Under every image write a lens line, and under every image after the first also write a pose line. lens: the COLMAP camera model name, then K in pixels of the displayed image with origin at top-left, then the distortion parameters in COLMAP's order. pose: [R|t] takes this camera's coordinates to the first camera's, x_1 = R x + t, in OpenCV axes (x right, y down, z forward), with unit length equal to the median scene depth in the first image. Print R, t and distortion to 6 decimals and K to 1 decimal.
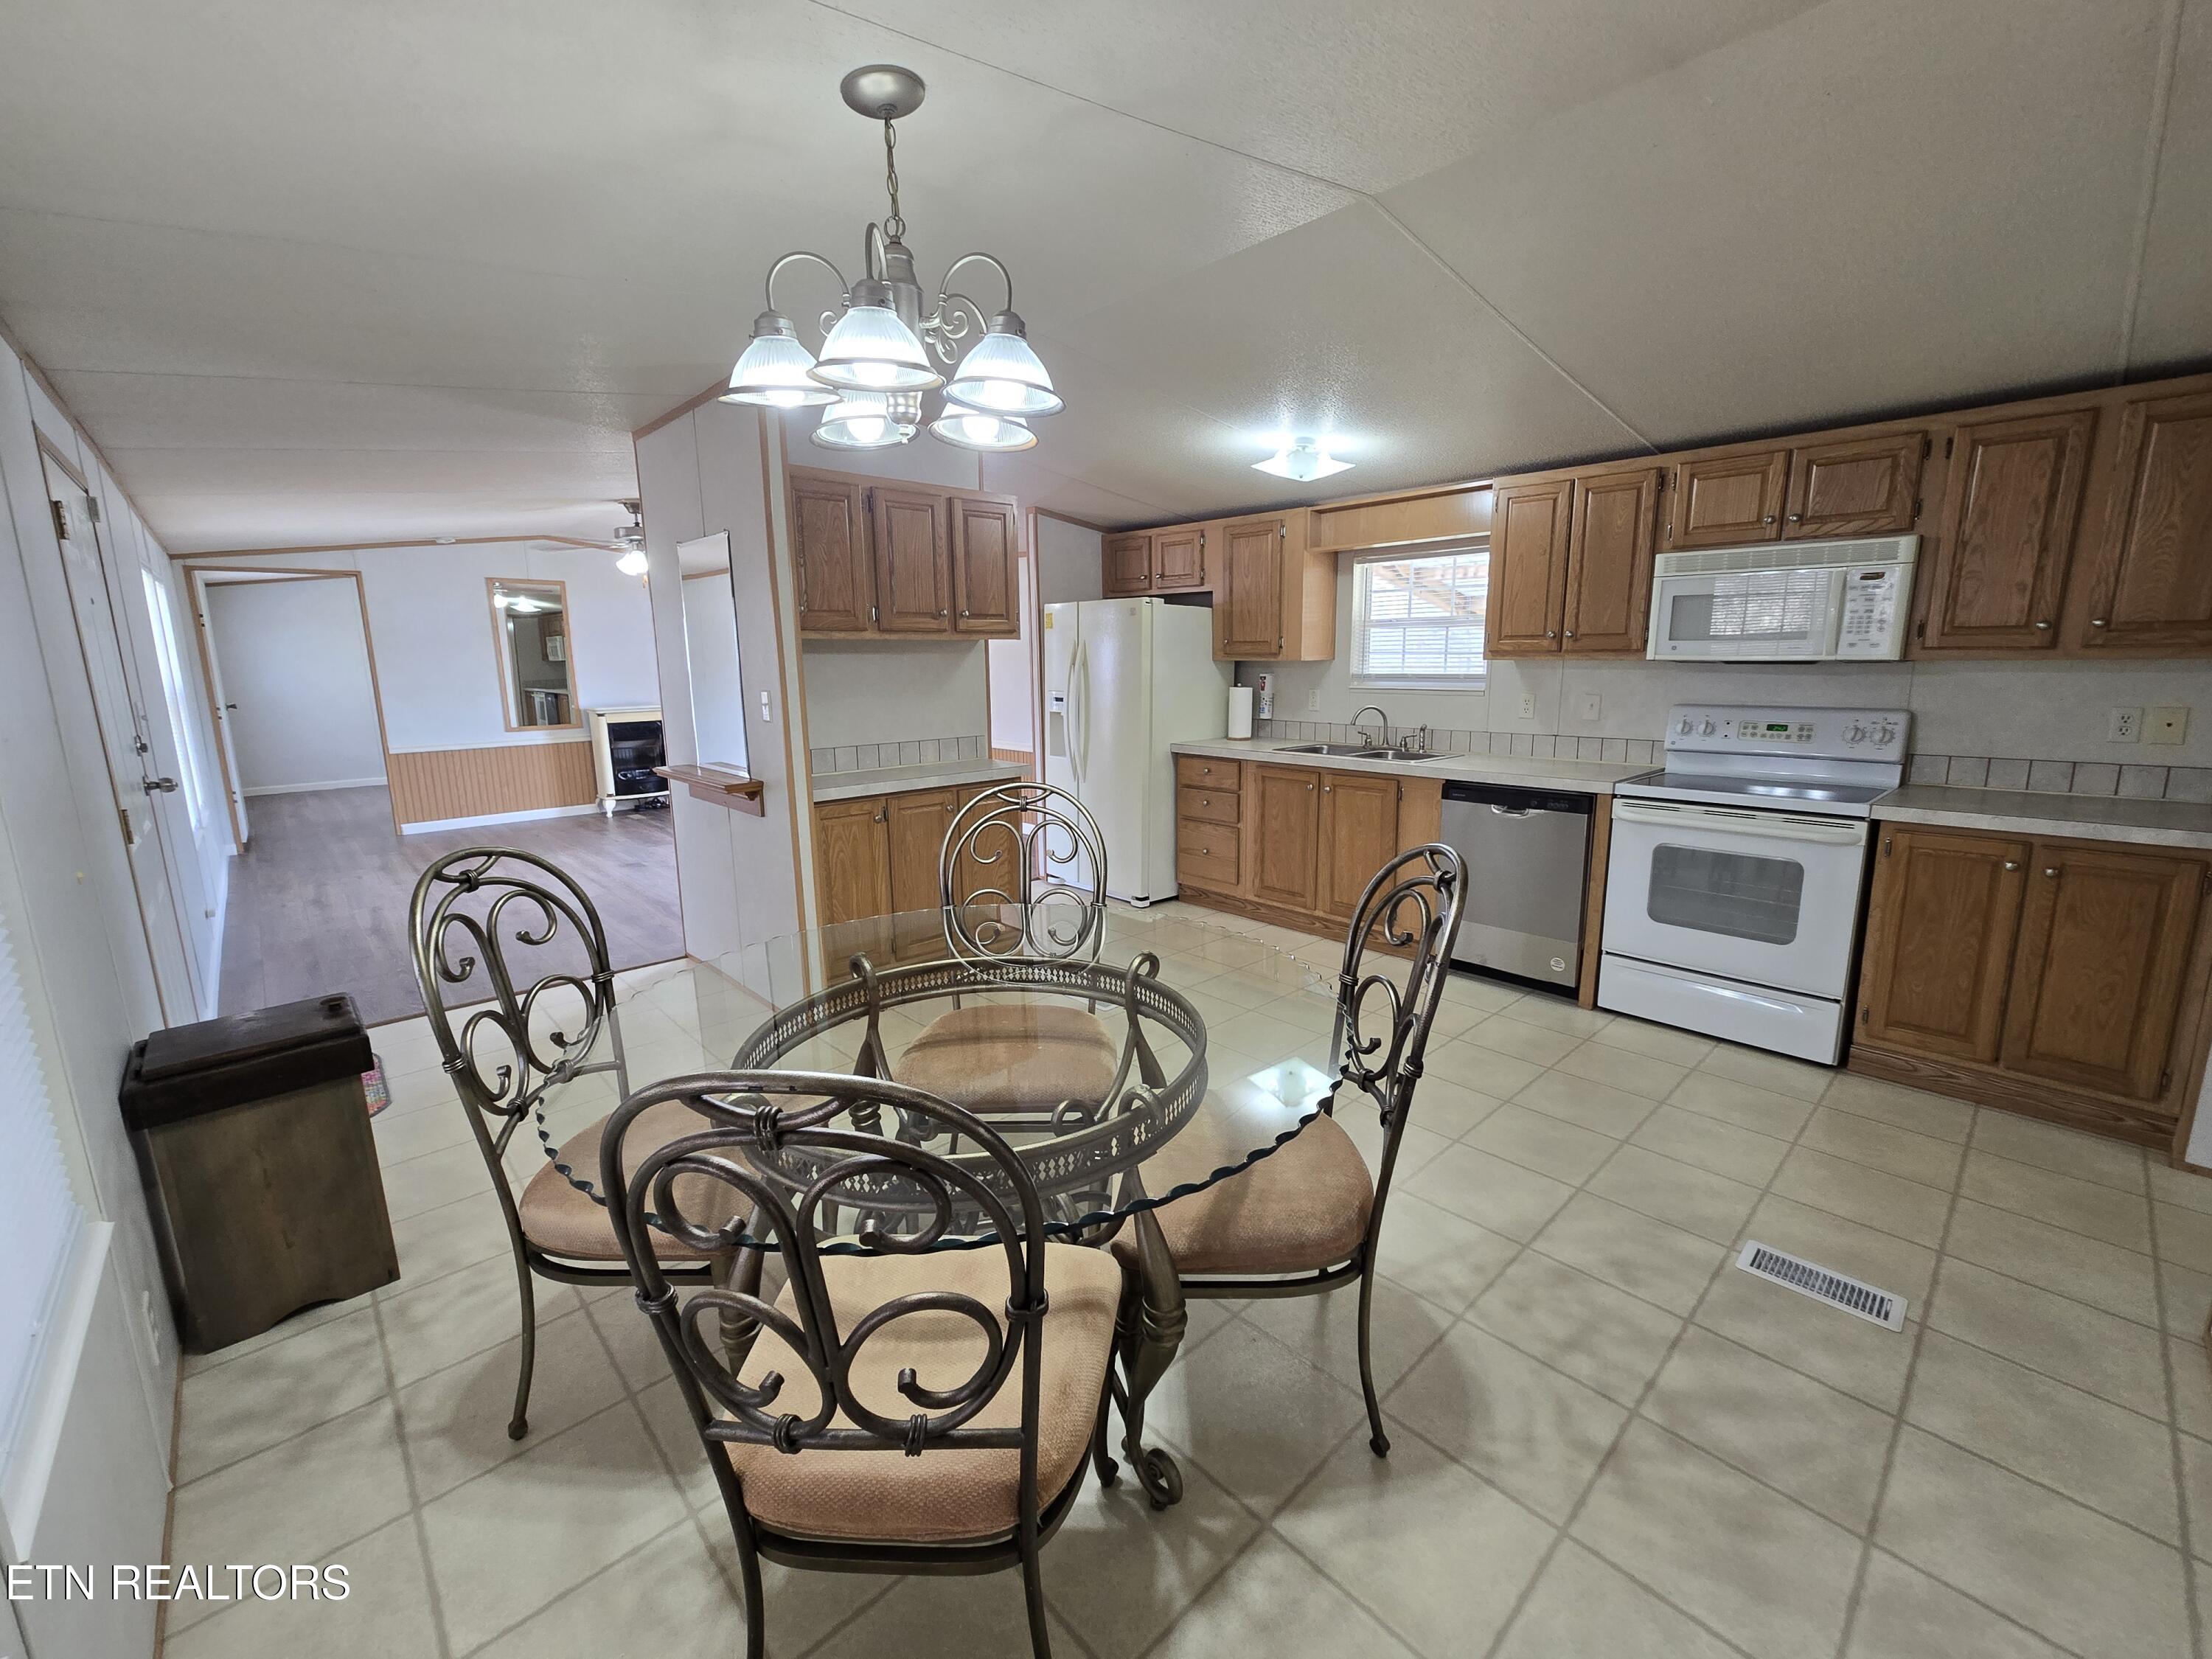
lens RADIAL K [[913.5, 0, 1123.5], [0, 913.5, 820.2], [0, 0, 1]] dist [-0.001056, 0.000509]
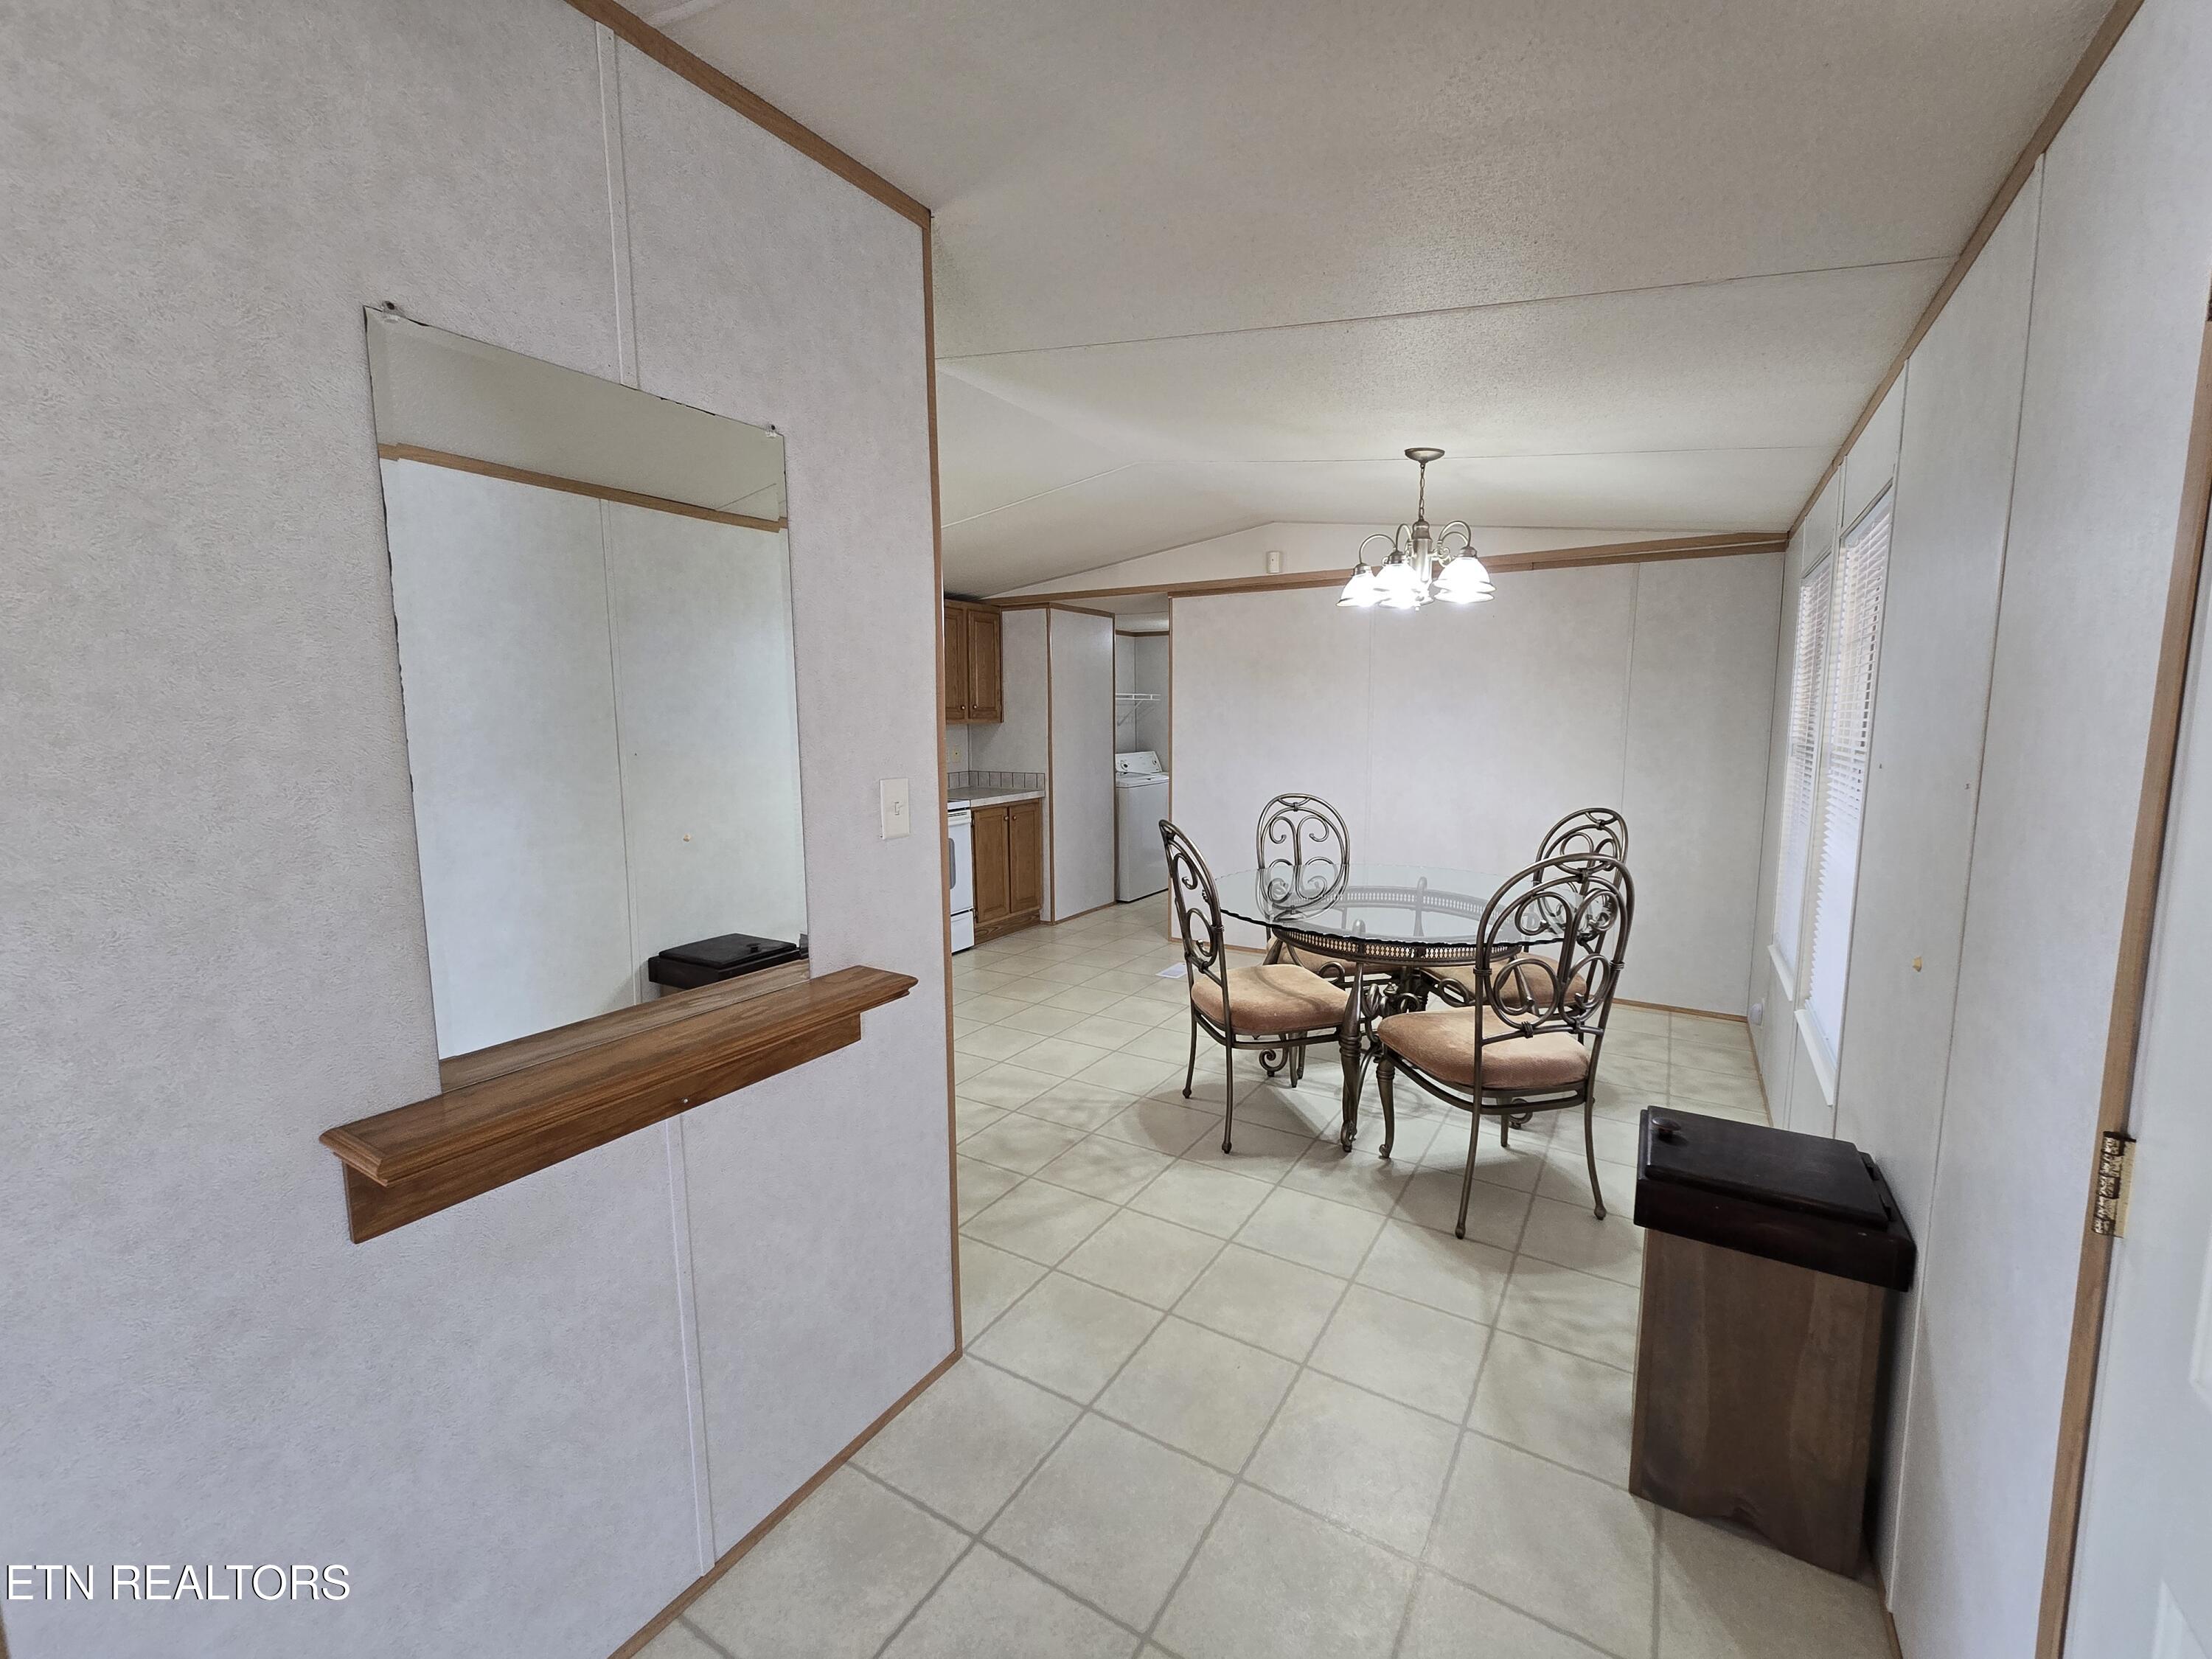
lens RADIAL K [[913.5, 0, 1123.5], [0, 913.5, 820.2], [0, 0, 1]] dist [-0.001056, 0.000509]
pose [[-0.257844, -0.098194, 0.961184, -0.867816], [0.185930, 0.971186, 0.149092, -0.159951], [-0.948128, 0.217155, -0.232157, 0.926846]]
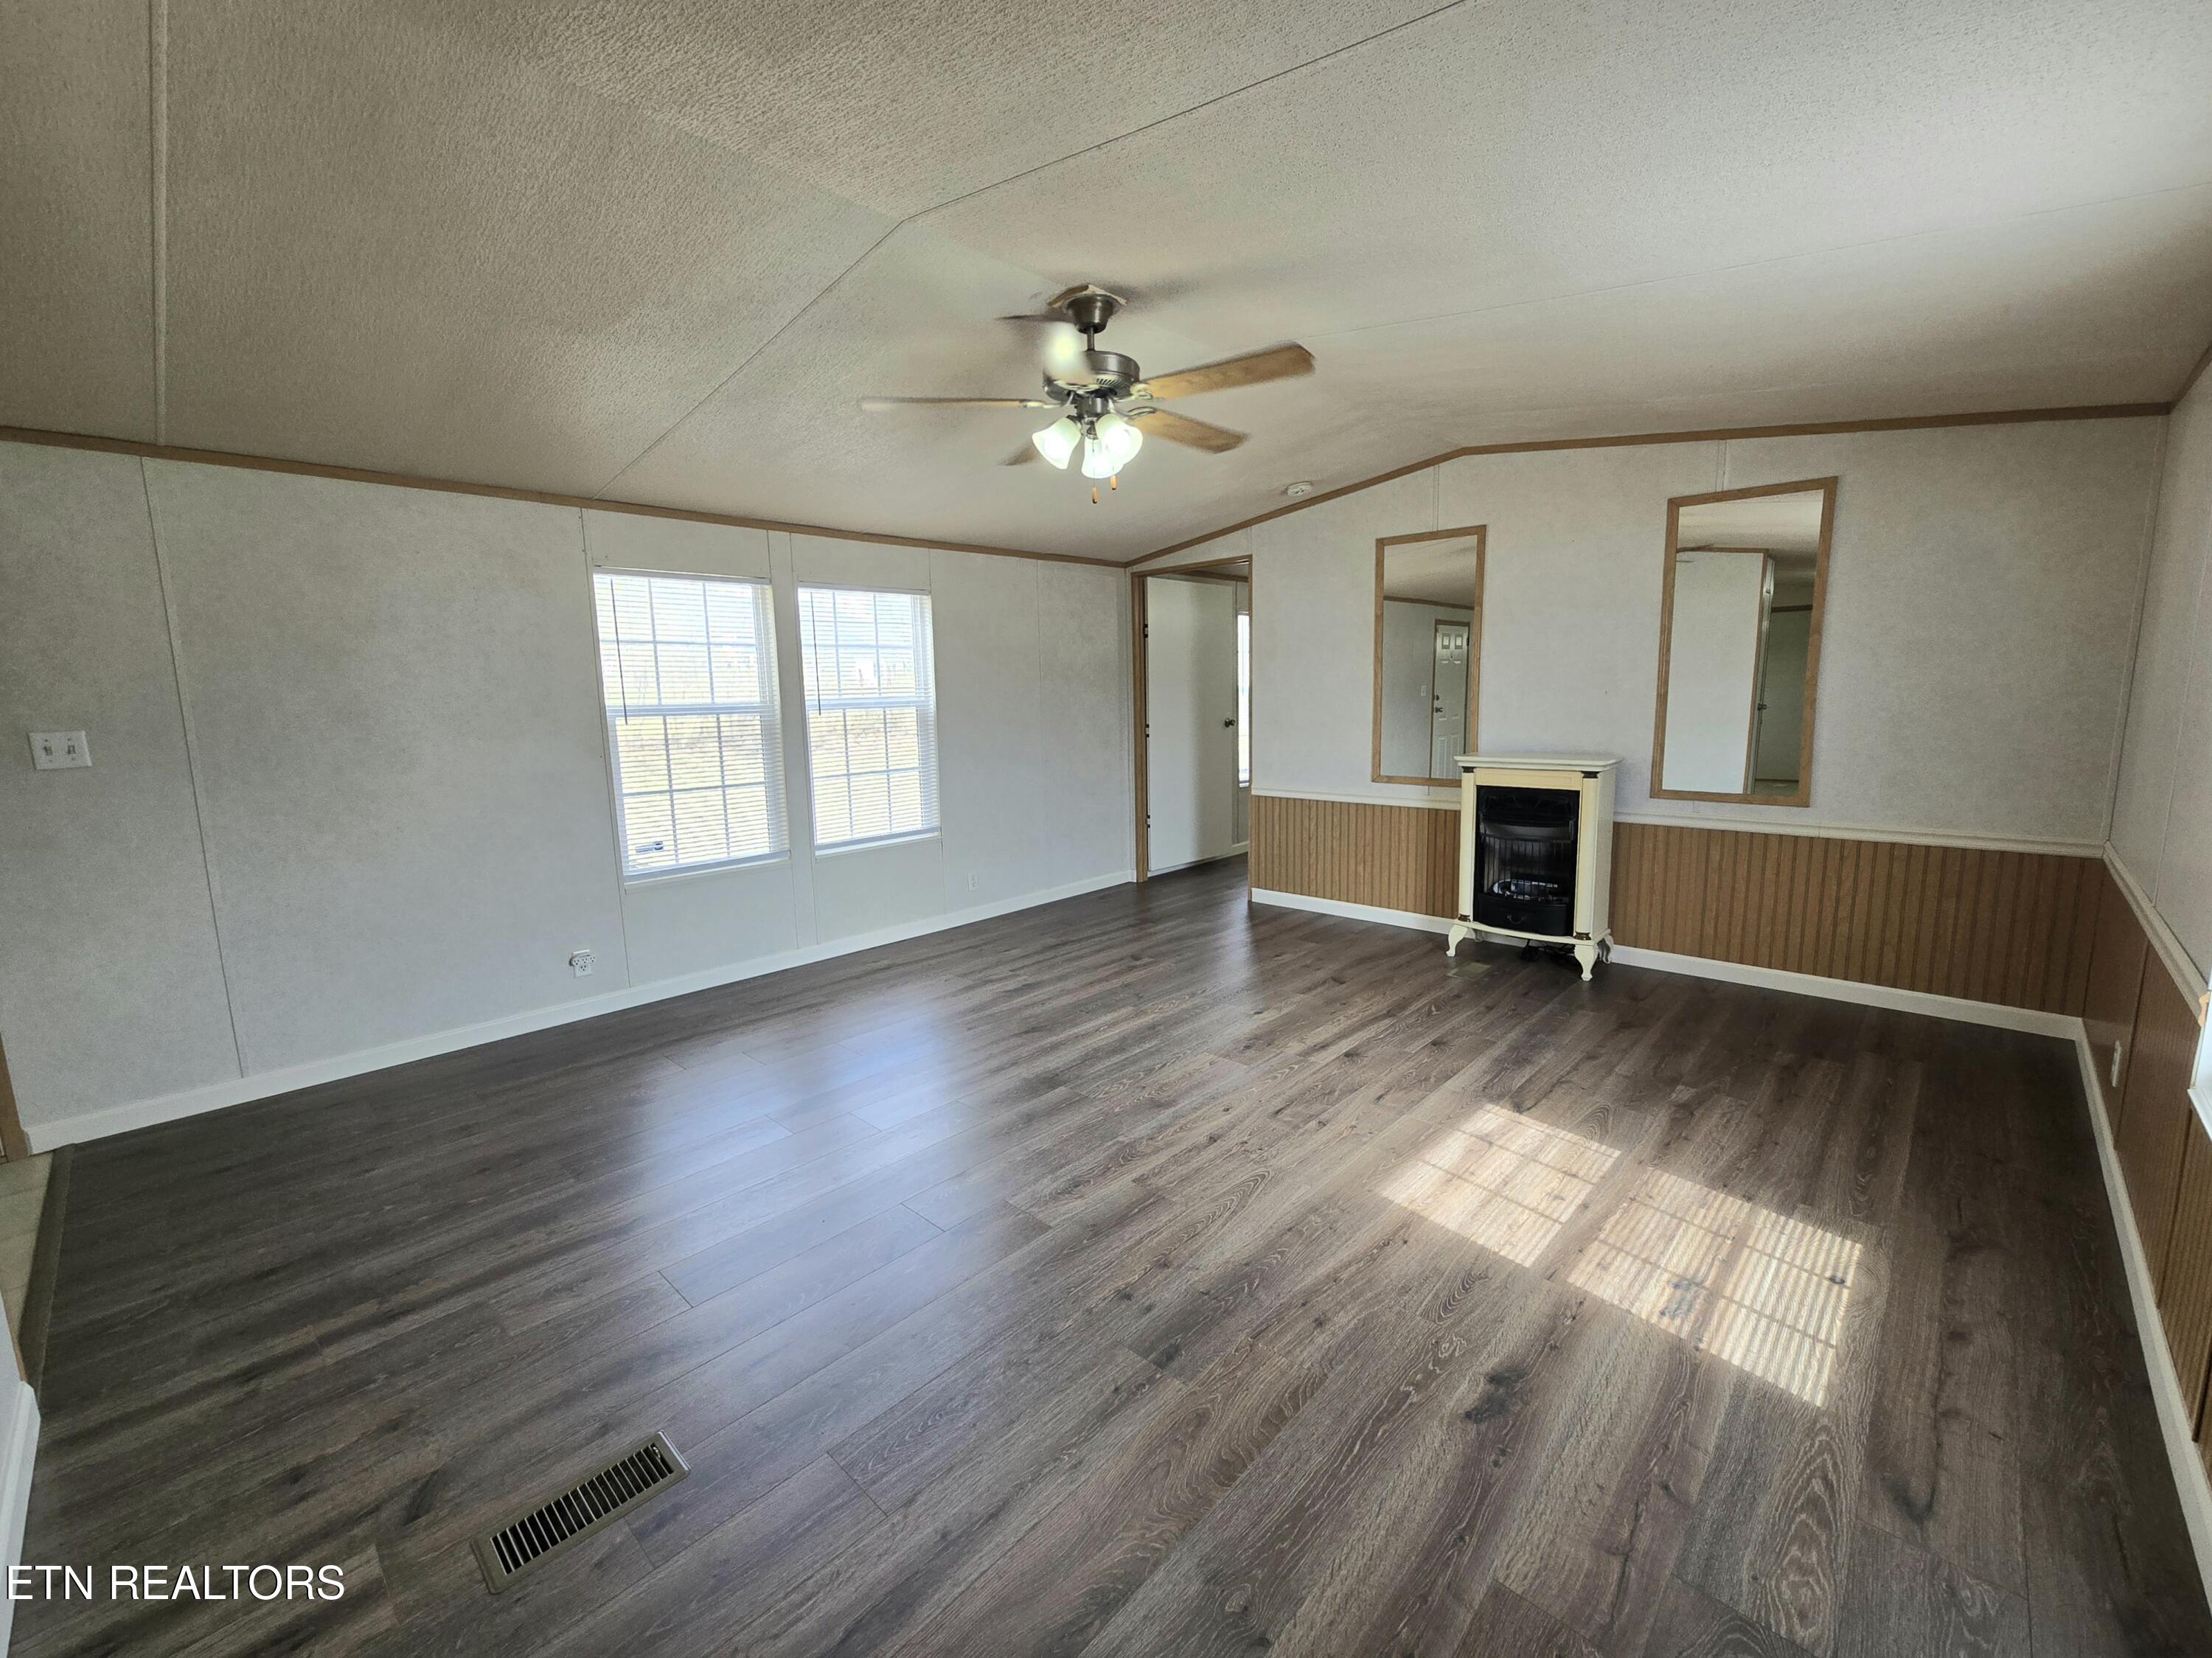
lens RADIAL K [[911.6, 0, 1152.8], [0, 911.6, 820.8], [0, 0, 1]] dist [-0.002064, 0.000108]
pose [[0.075106, 0.153137, -0.985347, -0.123783], [-0.158094, 0.977469, 0.139862, -0.293123], [0.984564, 0.145273, 0.097624, 1.714224]]
